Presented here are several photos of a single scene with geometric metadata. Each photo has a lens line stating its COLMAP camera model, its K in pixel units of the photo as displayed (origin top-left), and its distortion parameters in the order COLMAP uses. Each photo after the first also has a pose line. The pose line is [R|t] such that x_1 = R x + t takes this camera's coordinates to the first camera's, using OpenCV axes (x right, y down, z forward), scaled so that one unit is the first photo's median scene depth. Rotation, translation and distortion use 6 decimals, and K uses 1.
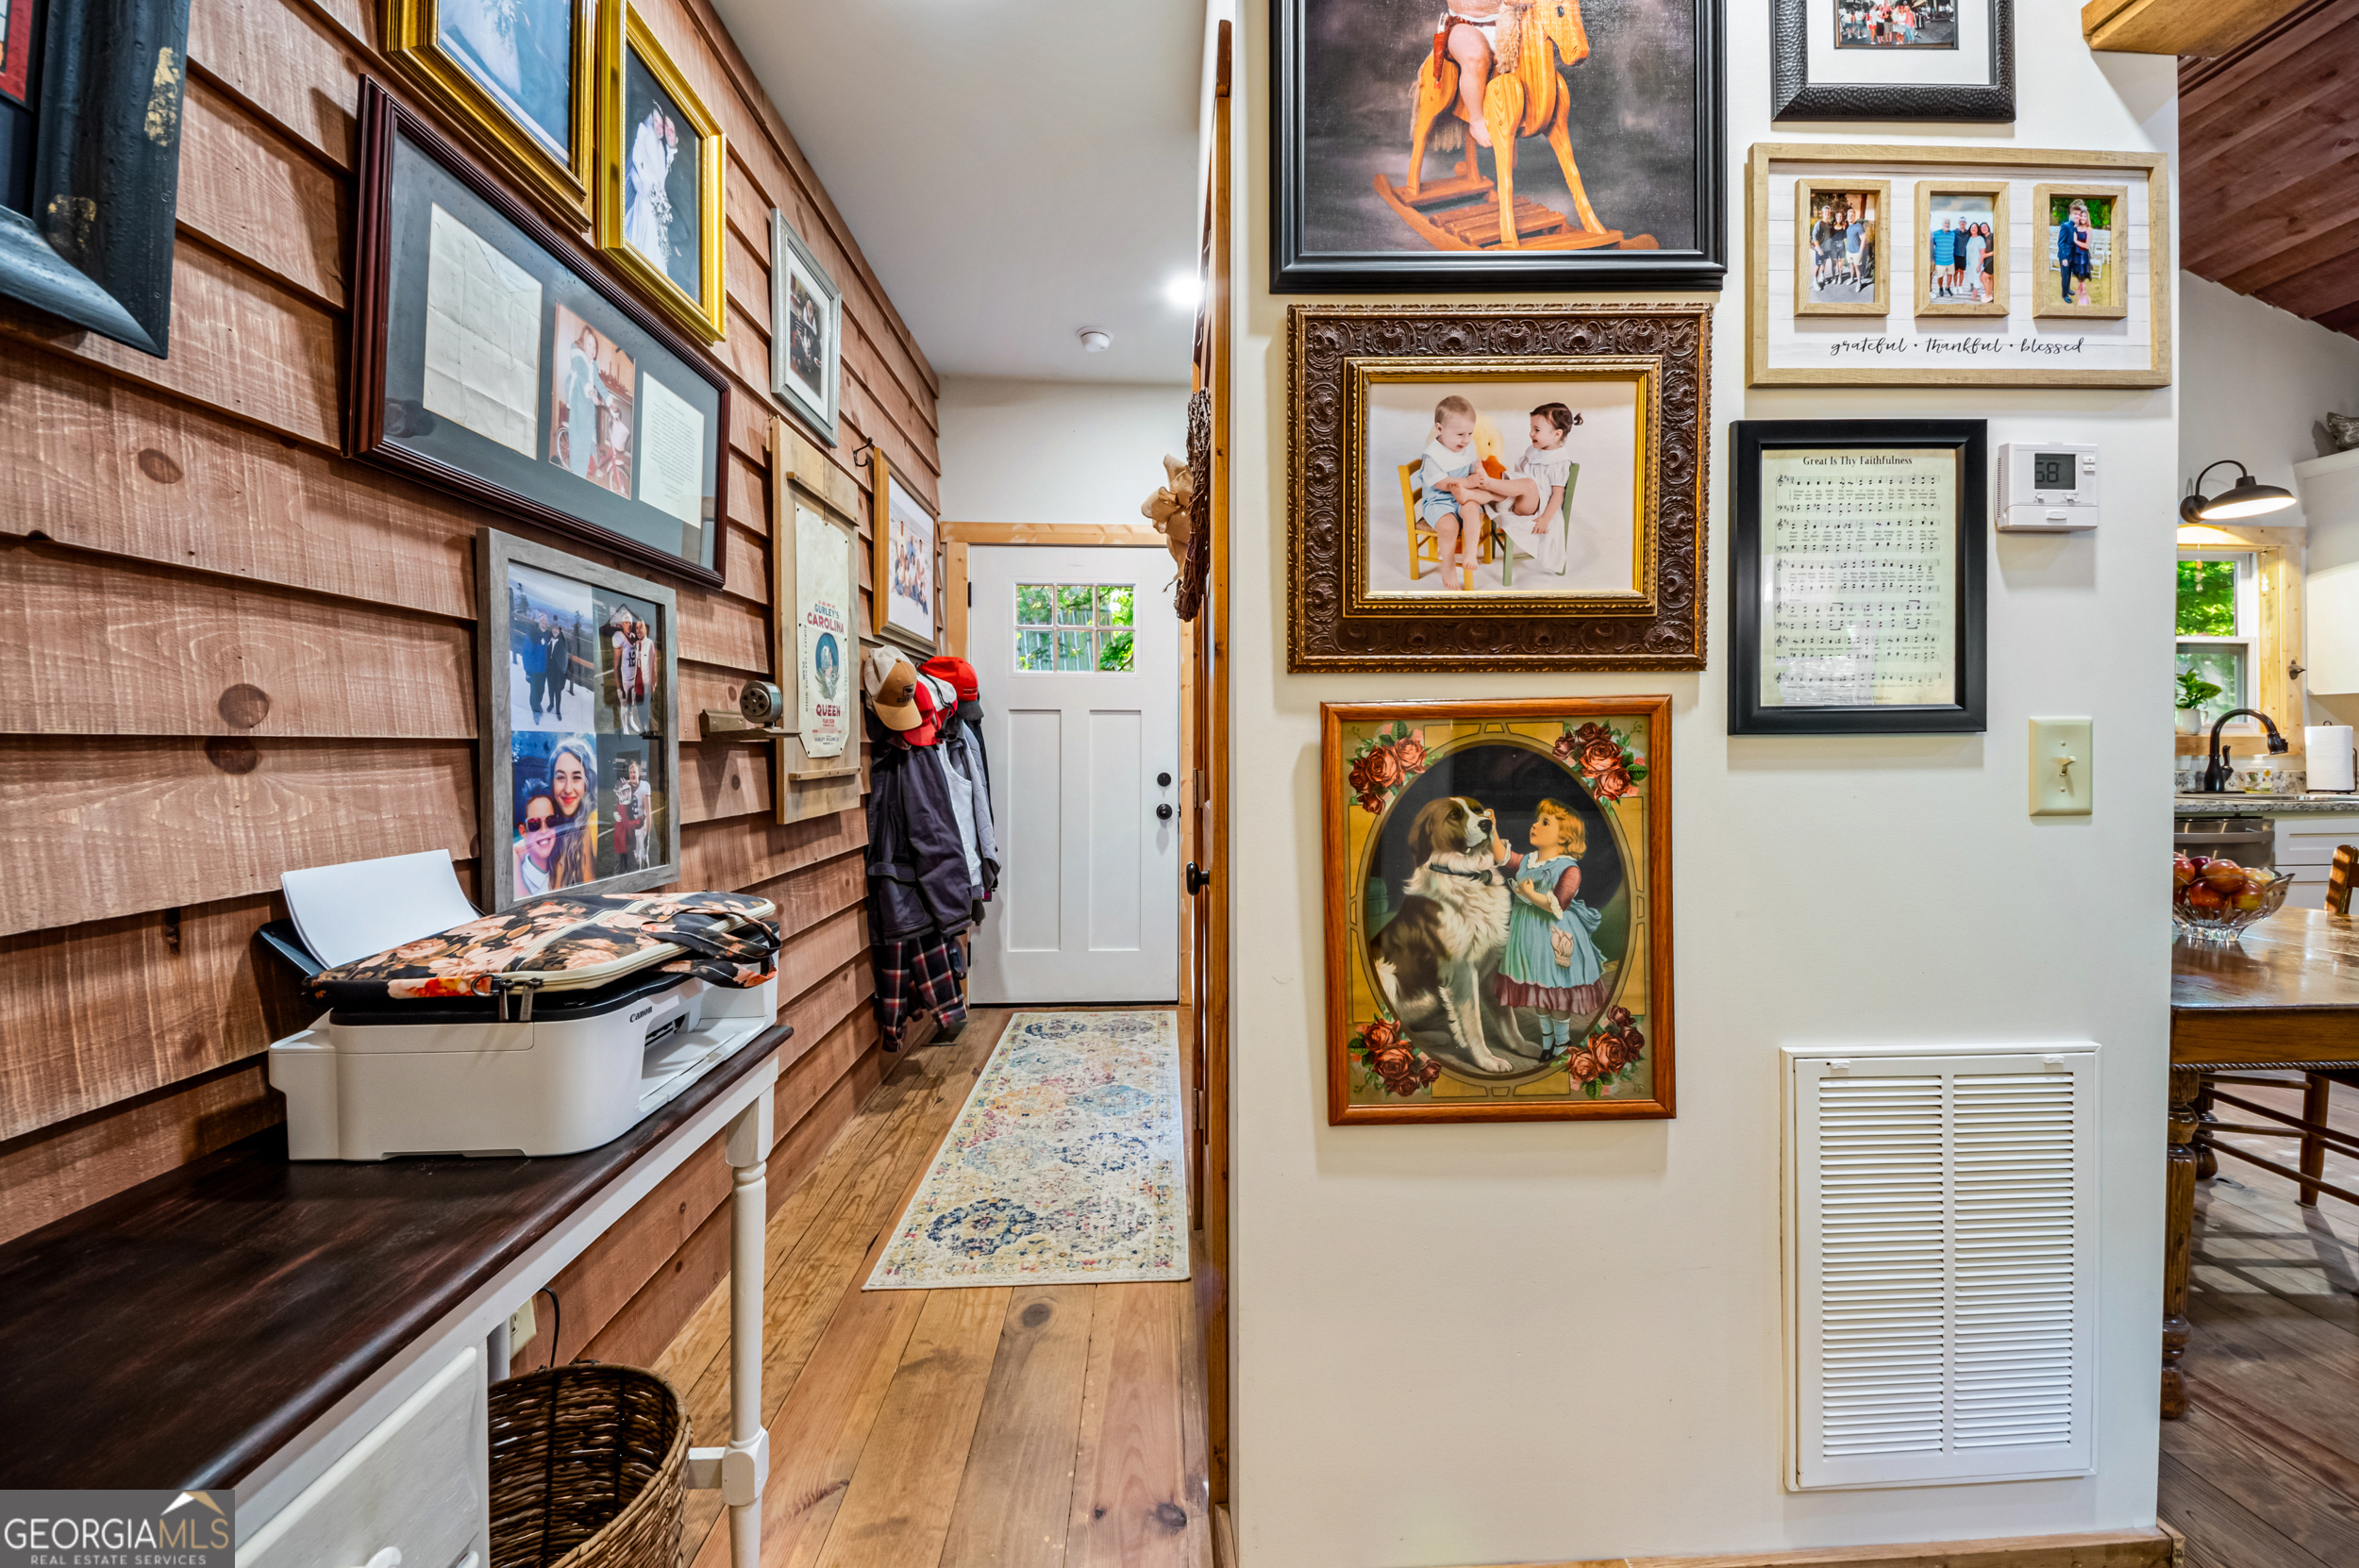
lens RADIAL K [[859.6, 0, 1182.1], [0, 859.6, 737.2], [0, 0, 1]] dist [0.019966, -0.008301]
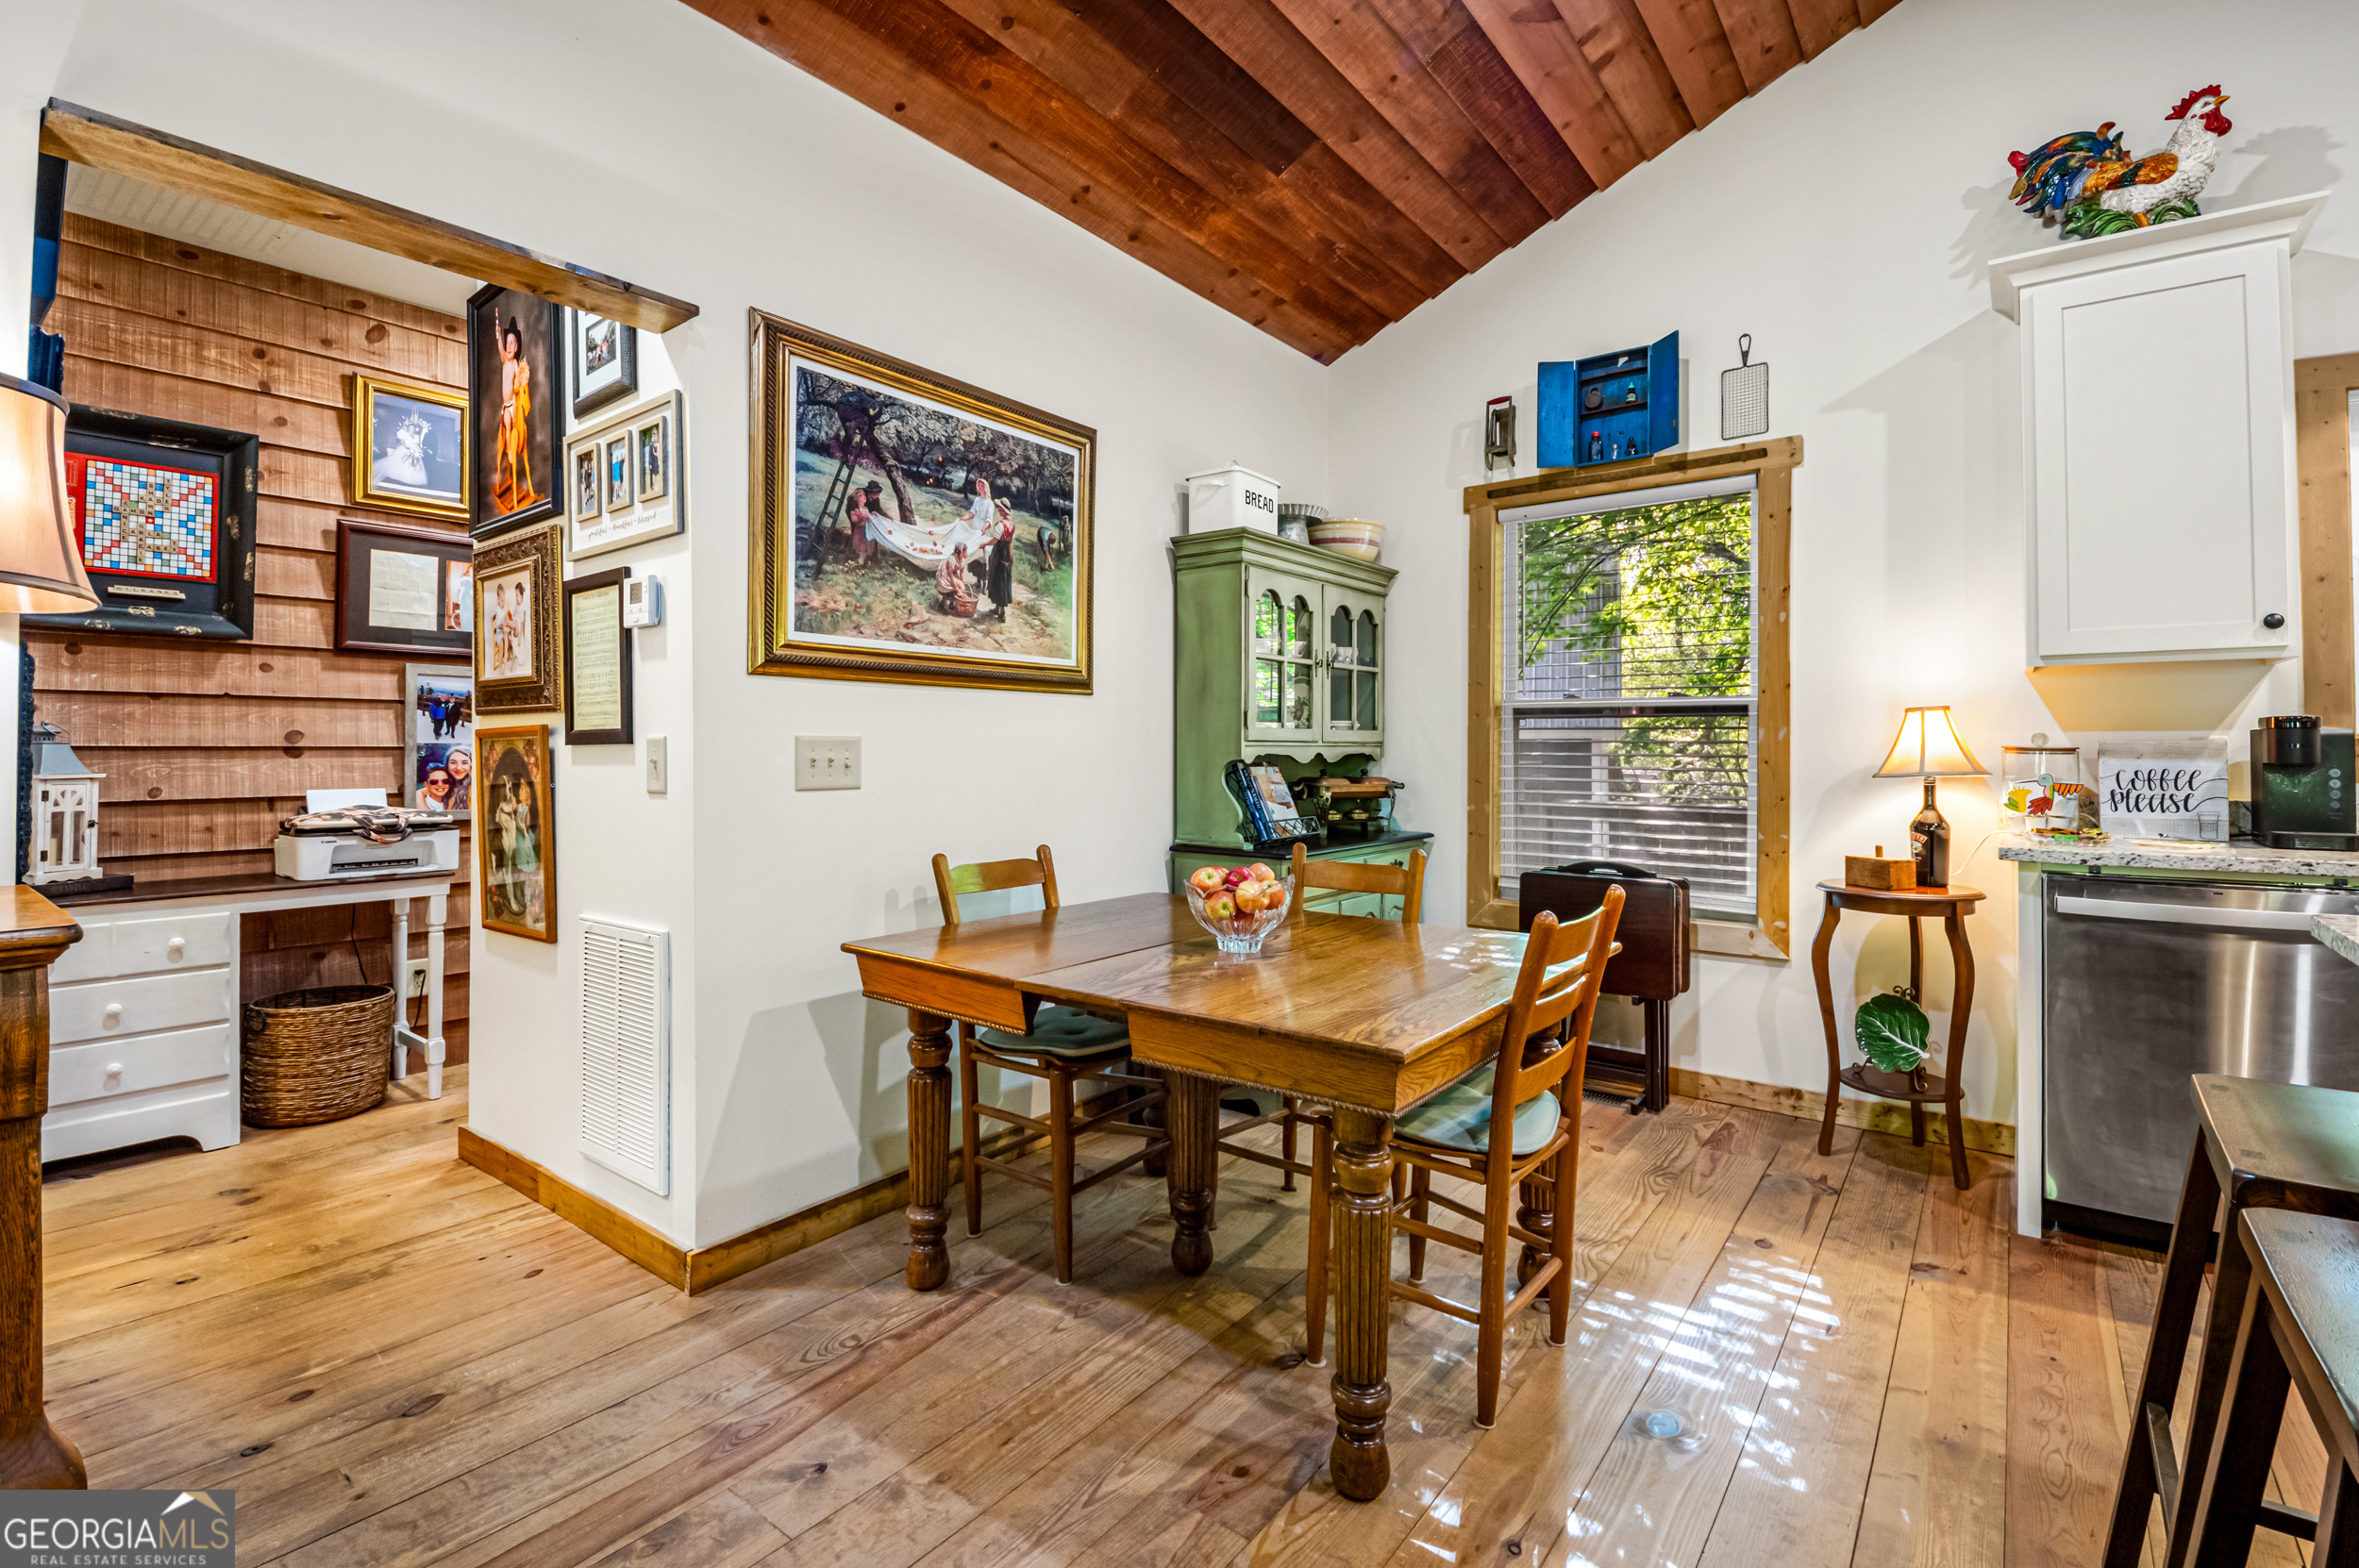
lens RADIAL K [[1053.8, 0, 1183.0], [0, 1053.8, 725.7], [0, 0, 1]] dist [-0.001396, -0.000112]
pose [[0.769961, -0.011314, -0.637990, 2.724796], [0.004238, 0.999911, -0.012618, -0.009885], [0.638076, 0.007012, 0.769941, 0.074280]]
